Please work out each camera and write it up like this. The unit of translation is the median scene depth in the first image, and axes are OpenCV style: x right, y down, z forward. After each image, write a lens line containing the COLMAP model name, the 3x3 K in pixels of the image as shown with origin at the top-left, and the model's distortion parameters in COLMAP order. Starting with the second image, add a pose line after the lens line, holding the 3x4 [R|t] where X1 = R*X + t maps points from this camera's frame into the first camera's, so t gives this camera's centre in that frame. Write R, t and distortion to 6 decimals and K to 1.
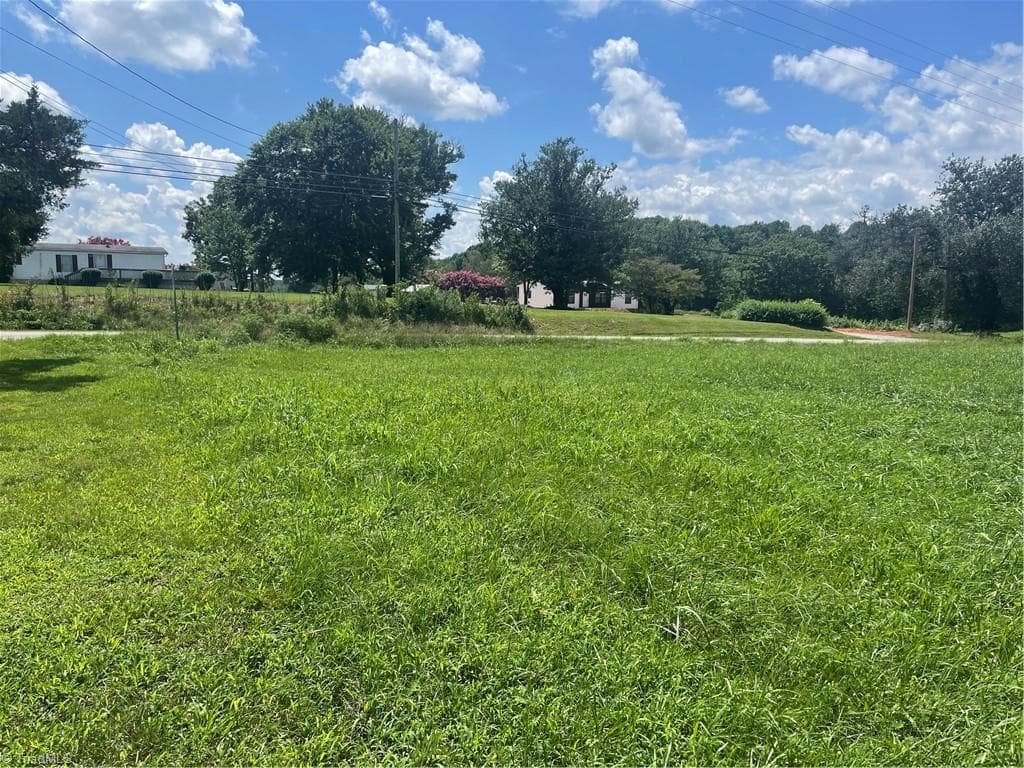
lens RADIAL K [[774.0, 0, 503.3], [0, 774.0, 381.2], [0, 0, 1]] dist [0.088131, -0.139820]
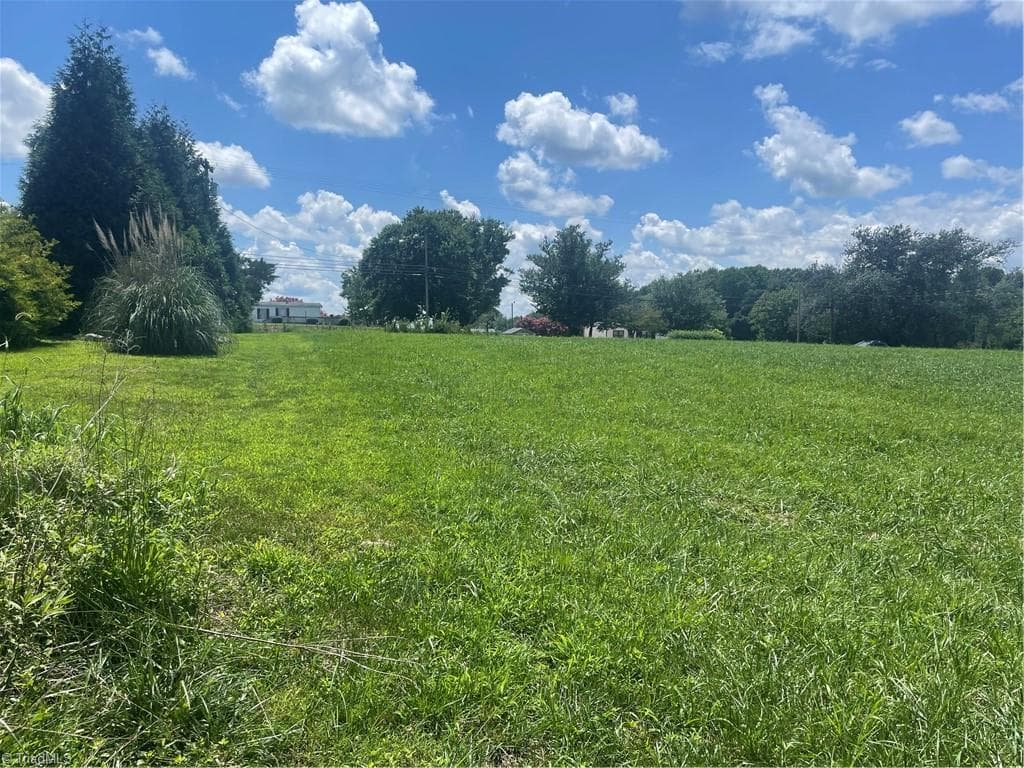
lens RADIAL K [[766.2, 0, 515.4], [0, 766.2, 398.9], [0, 0, 1]] dist [0.125868, -0.187524]
pose [[0.983150, 0.005808, -0.182710, 0.232549], [-0.012697, 0.999251, -0.036555, 0.072161], [0.182360, 0.038259, 0.982487, -0.439527]]
